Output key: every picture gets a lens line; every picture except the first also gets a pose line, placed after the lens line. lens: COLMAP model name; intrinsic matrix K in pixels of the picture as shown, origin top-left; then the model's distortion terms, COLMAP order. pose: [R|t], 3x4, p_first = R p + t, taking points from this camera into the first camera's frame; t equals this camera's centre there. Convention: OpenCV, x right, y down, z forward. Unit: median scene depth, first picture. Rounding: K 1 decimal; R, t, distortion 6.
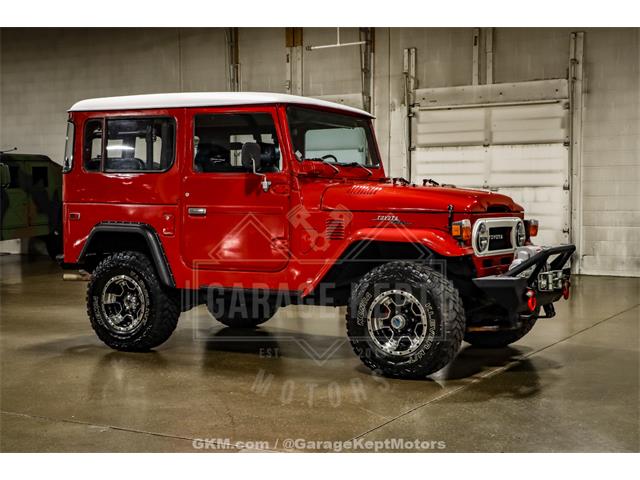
lens RADIAL K [[960.1, 0, 320.0], [0, 960.1, 240.0], [0, 0, 1]] dist [0.023228, 0.617093]
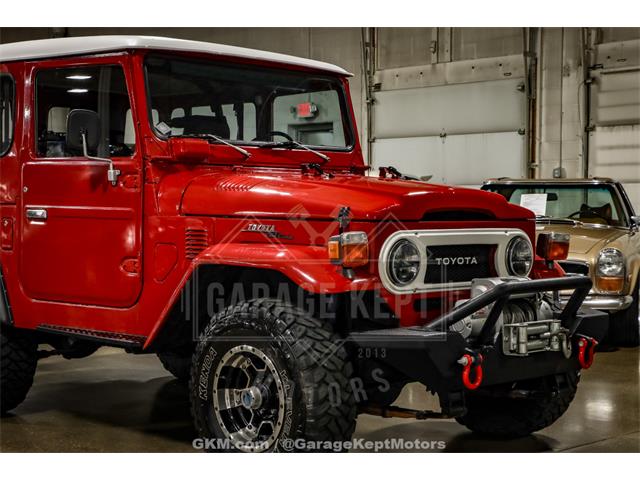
lens RADIAL K [[1138.2, 0, 320.0], [0, 1138.2, 240.0], [0, 0, 1]] dist [0.054588, 1.324420]
pose [[0.965141, 0.013273, -0.261394, 0.258029], [-0.015091, 0.999874, -0.004947, -0.010195], [0.261295, 0.008720, 0.965220, 0.254678]]
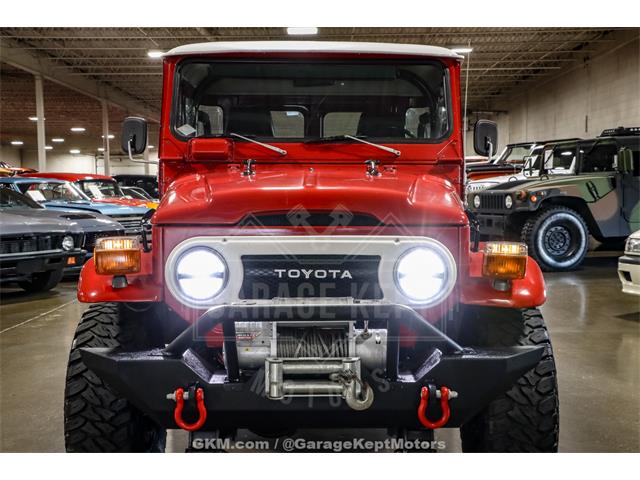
lens RADIAL K [[911.8, 0, 320.0], [0, 911.8, 240.0], [0, 0, 1]] dist [0.027476, 0.024284]
pose [[0.498688, 0.046232, -0.865548, 0.537288], [-0.030384, 0.998895, 0.035849, -0.034219], [0.866249, 0.008421, 0.499542, 0.685459]]
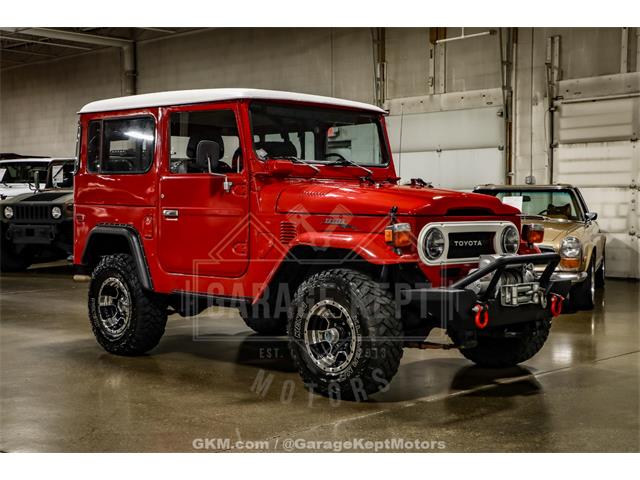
lens RADIAL K [[960.1, 0, 320.0], [0, 960.1, 240.0], [0, 0, 1]] dist [0.023228, 0.617093]
pose [[0.964108, 0.009876, -0.265328, 0.257085], [-0.010281, 0.999947, -0.000137, -0.004067], [0.265313, 0.002860, 0.964158, 0.098184]]
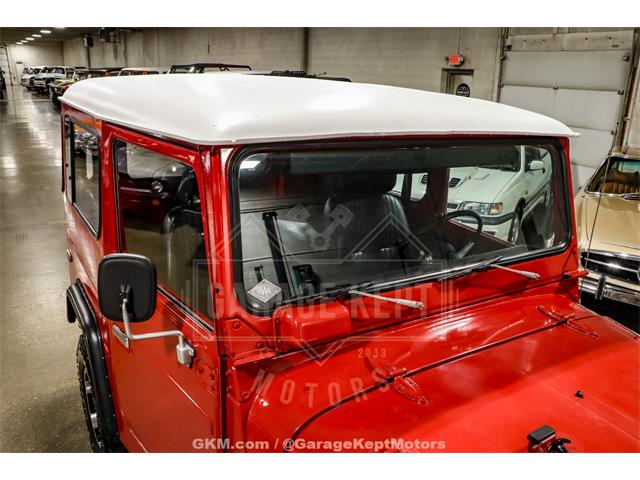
lens RADIAL K [[553.3, 0, 320.0], [0, 553.3, 240.0], [0, 0, 1]] dist [-0.136298, 0.135460]
pose [[0.882331, 0.167031, -0.439991, 0.077798], [-0.056437, 0.965706, 0.253430, -0.146345], [0.467233, -0.198777, 0.861500, 0.755929]]
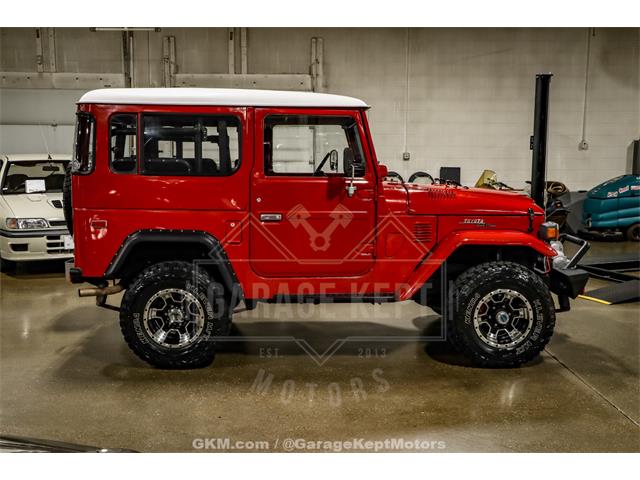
lens RADIAL K [[732.6, 0, 323.2], [0, 732.6, 239.7], [0, 0, 1]] dist [-0.021126, 0.172494]
pose [[0.853414, -0.058218, 0.517973, -0.430868], [0.017110, 0.996336, 0.083794, -0.063532], [-0.520953, -0.062649, 0.851283, 0.330981]]
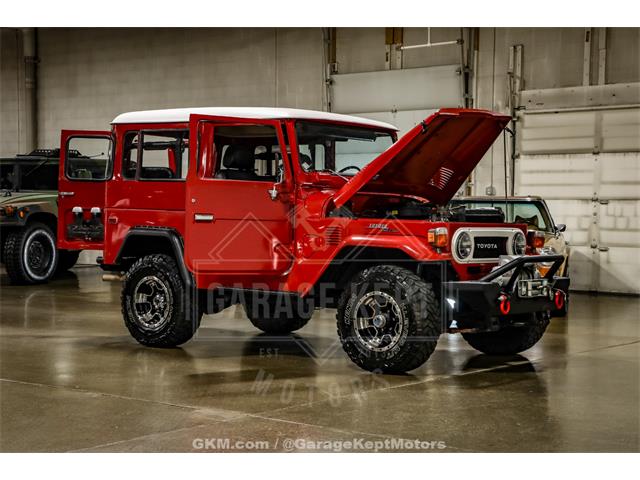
lens RADIAL K [[1190.2, 0, 320.0], [0, 1190.2, 240.0], [0, 0, 1]] dist [0.086841, 1.427939]
pose [[0.987676, 0.017667, -0.155512, 0.184257], [-0.020687, 0.999627, -0.017823, 0.015676], [0.155139, 0.020820, 0.987673, -0.285393]]
